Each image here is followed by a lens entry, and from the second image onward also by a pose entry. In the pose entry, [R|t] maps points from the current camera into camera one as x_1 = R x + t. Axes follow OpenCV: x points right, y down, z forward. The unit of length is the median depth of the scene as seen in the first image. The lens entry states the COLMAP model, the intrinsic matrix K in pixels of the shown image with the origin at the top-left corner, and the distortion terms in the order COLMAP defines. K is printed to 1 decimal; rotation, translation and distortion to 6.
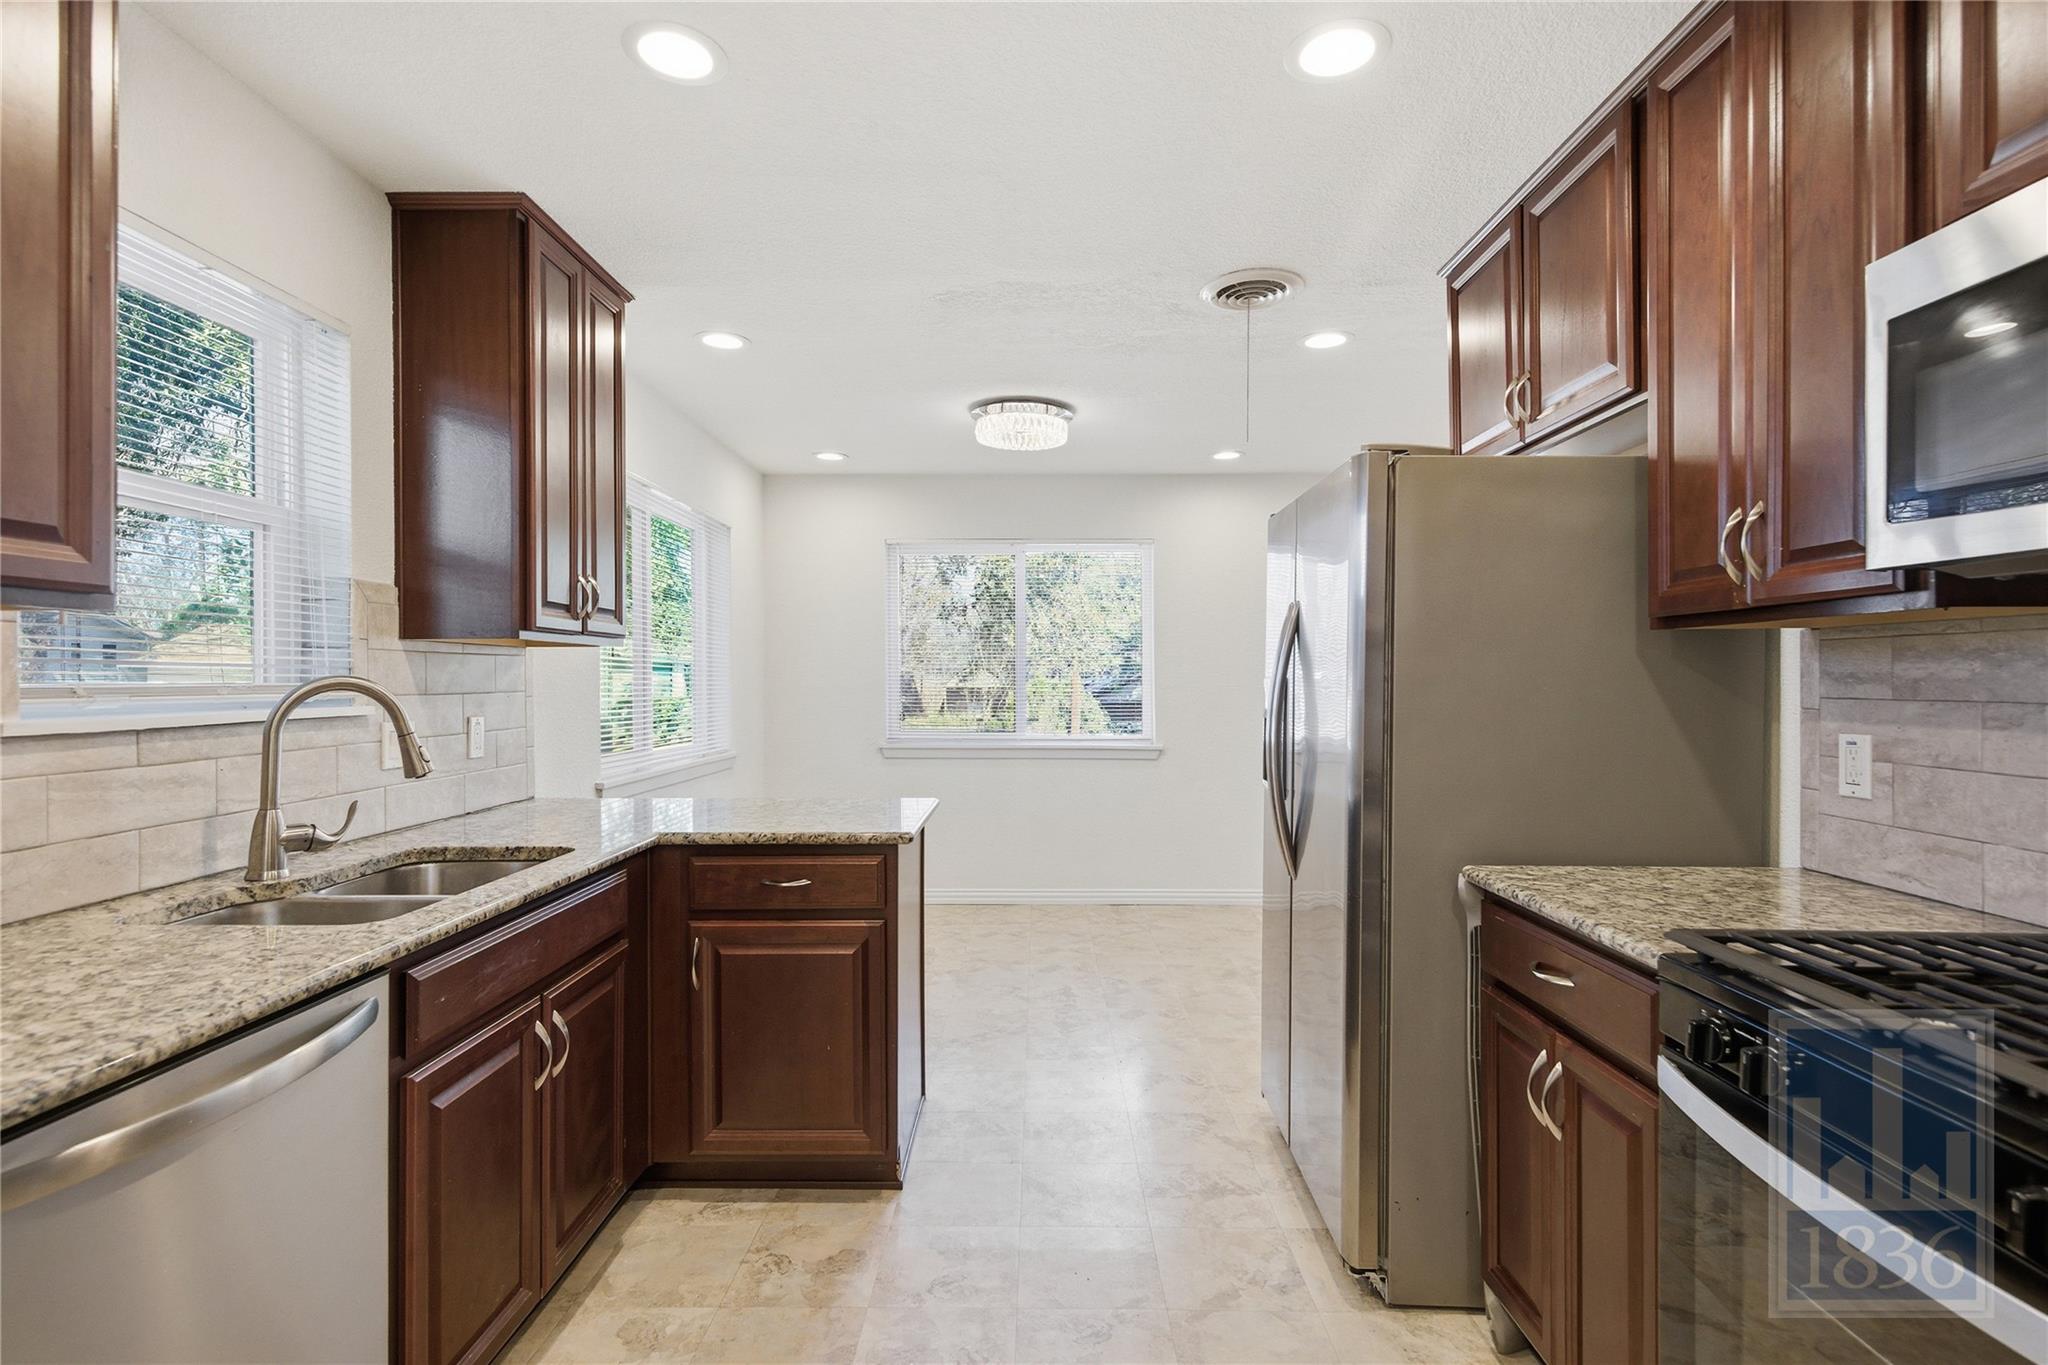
lens RADIAL K [[1002.1, 0, 1025.8], [0, 1002.1, 677.5], [0, 0, 1]] dist [0.017376, -0.008899]
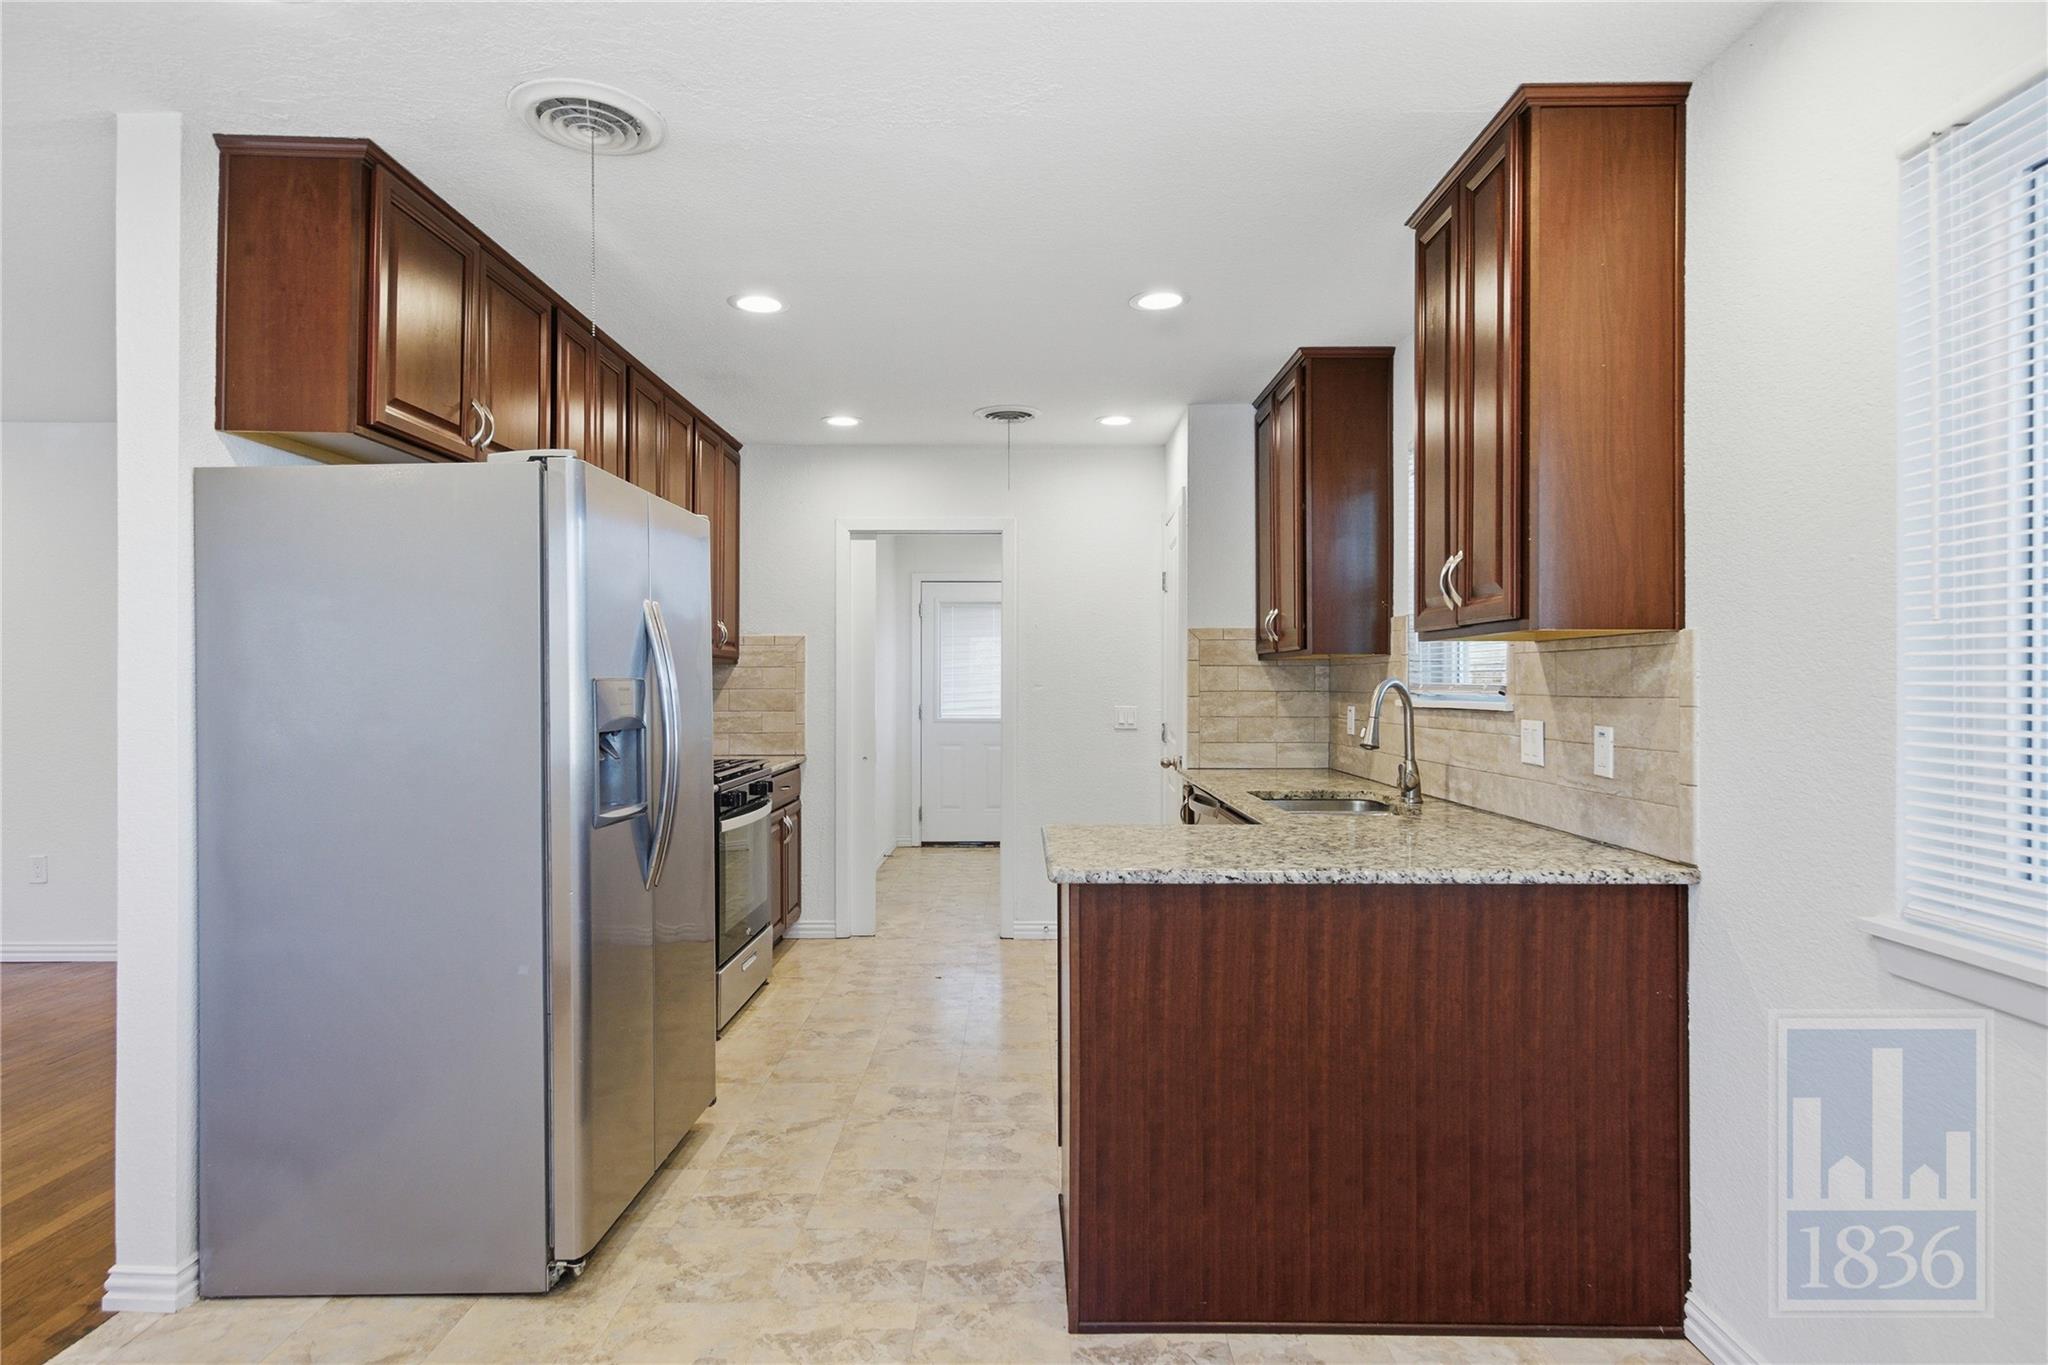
lens RADIAL K [[1054.1, 0, 1003.9], [0, 1054.1, 683.6], [0, 0, 1]] dist [0.027431, -0.015226]
pose [[-0.999965, 0.002274, 0.008084, -0.091600], [0.002257, 0.999995, -0.002071, 0.007133], [-0.008089, -0.002053, -0.999965, 2.329281]]
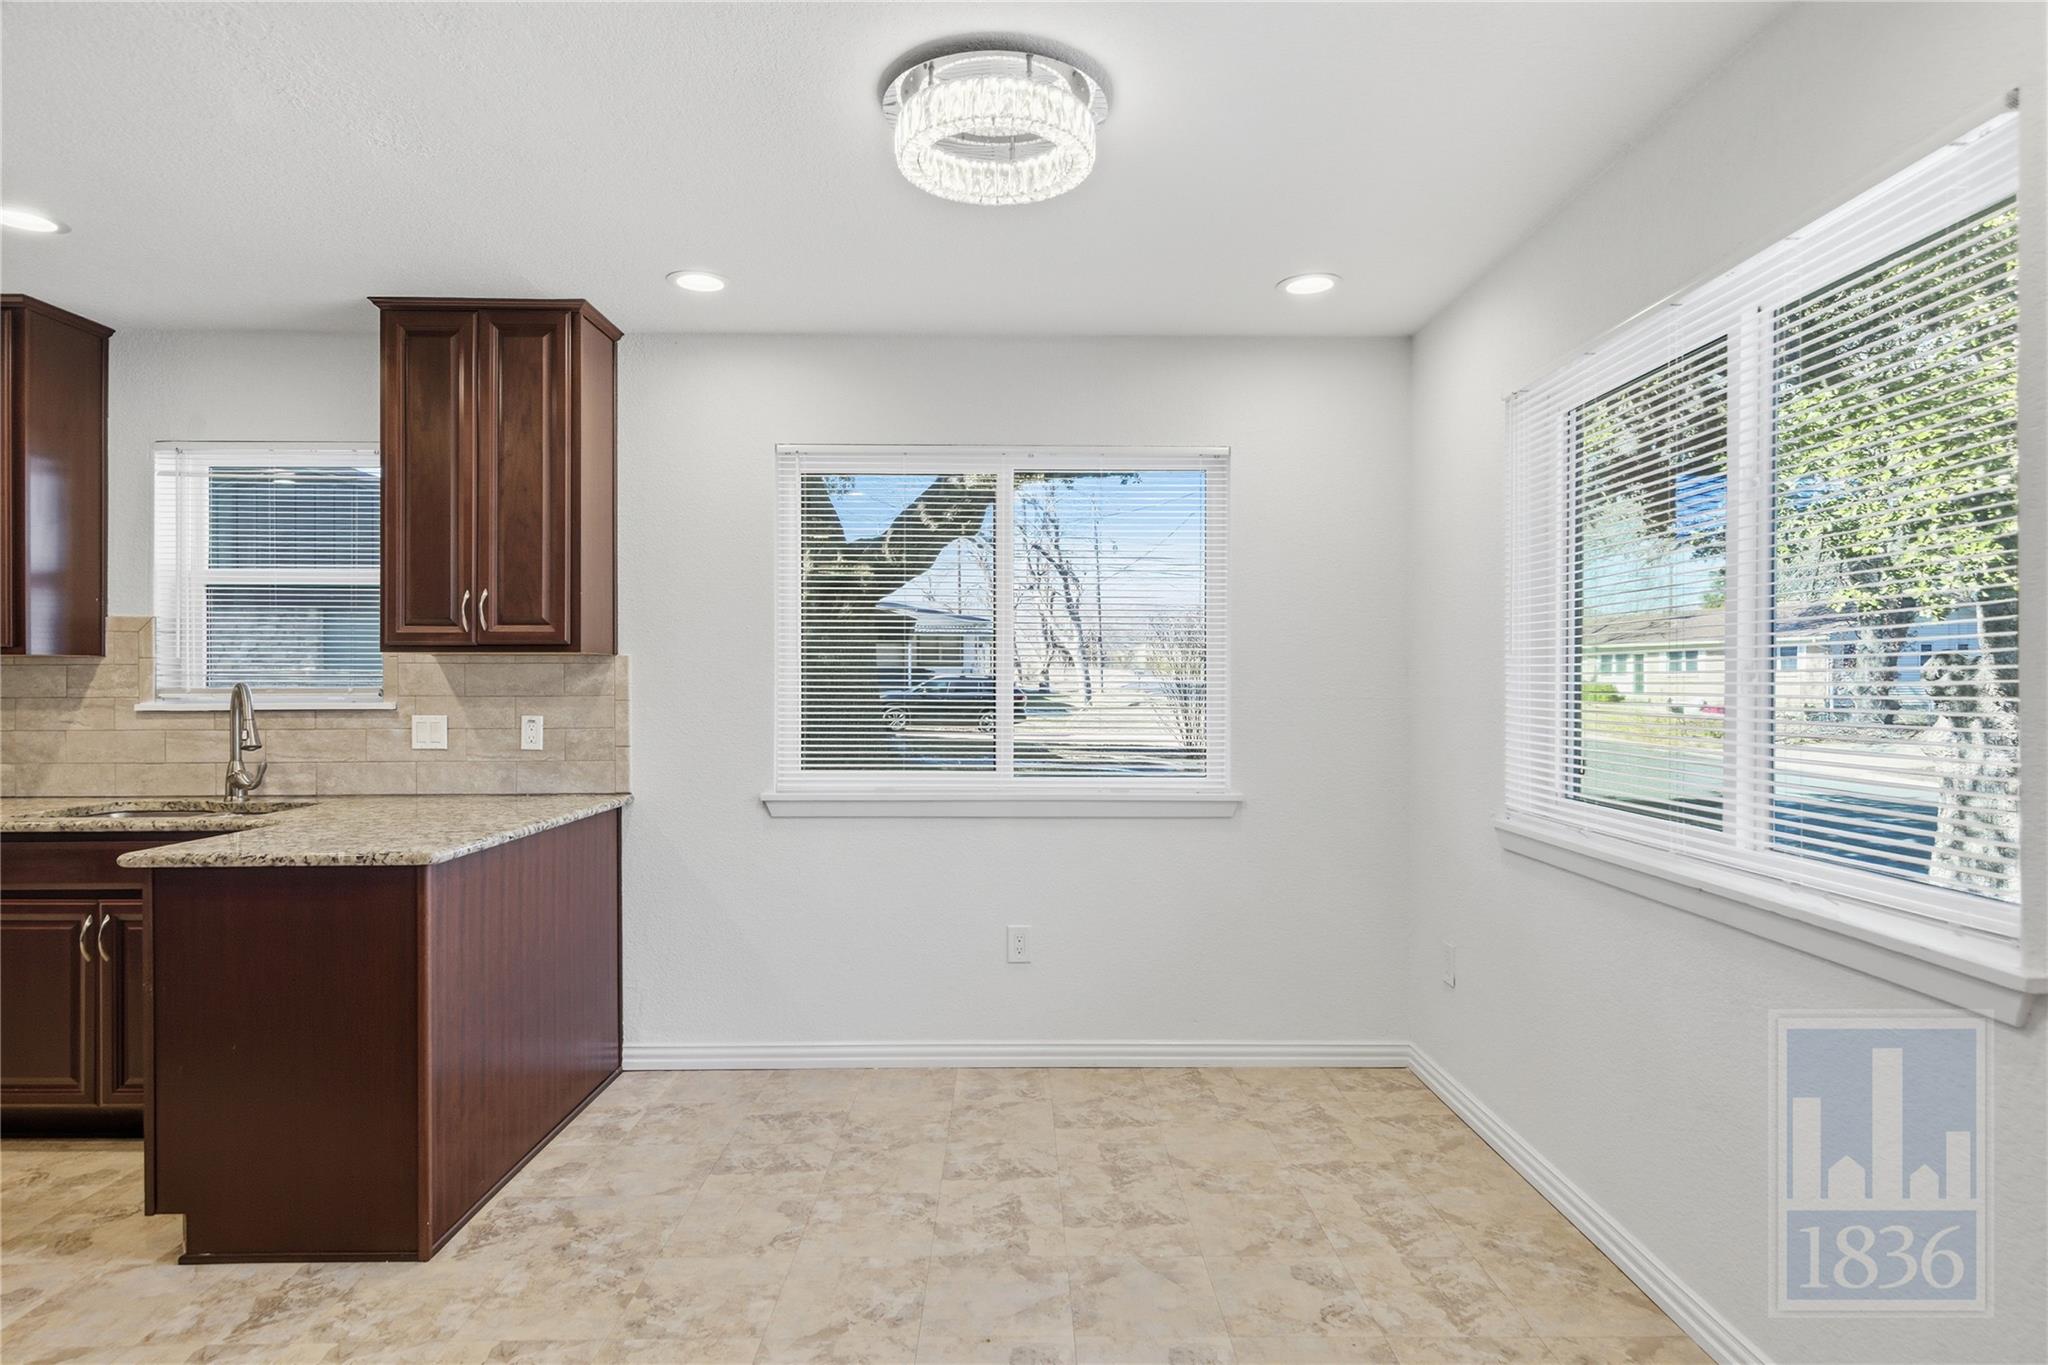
lens RADIAL K [[1104.3, 0, 1035.3], [0, 1104.3, 692.3], [0, 0, 1]] dist [0.000115, 0.000160]
pose [[0.019815, 0.002022, -0.999802, 0.972155], [0.003129, 0.999993, 0.002084, 0.013234], [0.999799, -0.003169, 0.019809, 1.972746]]
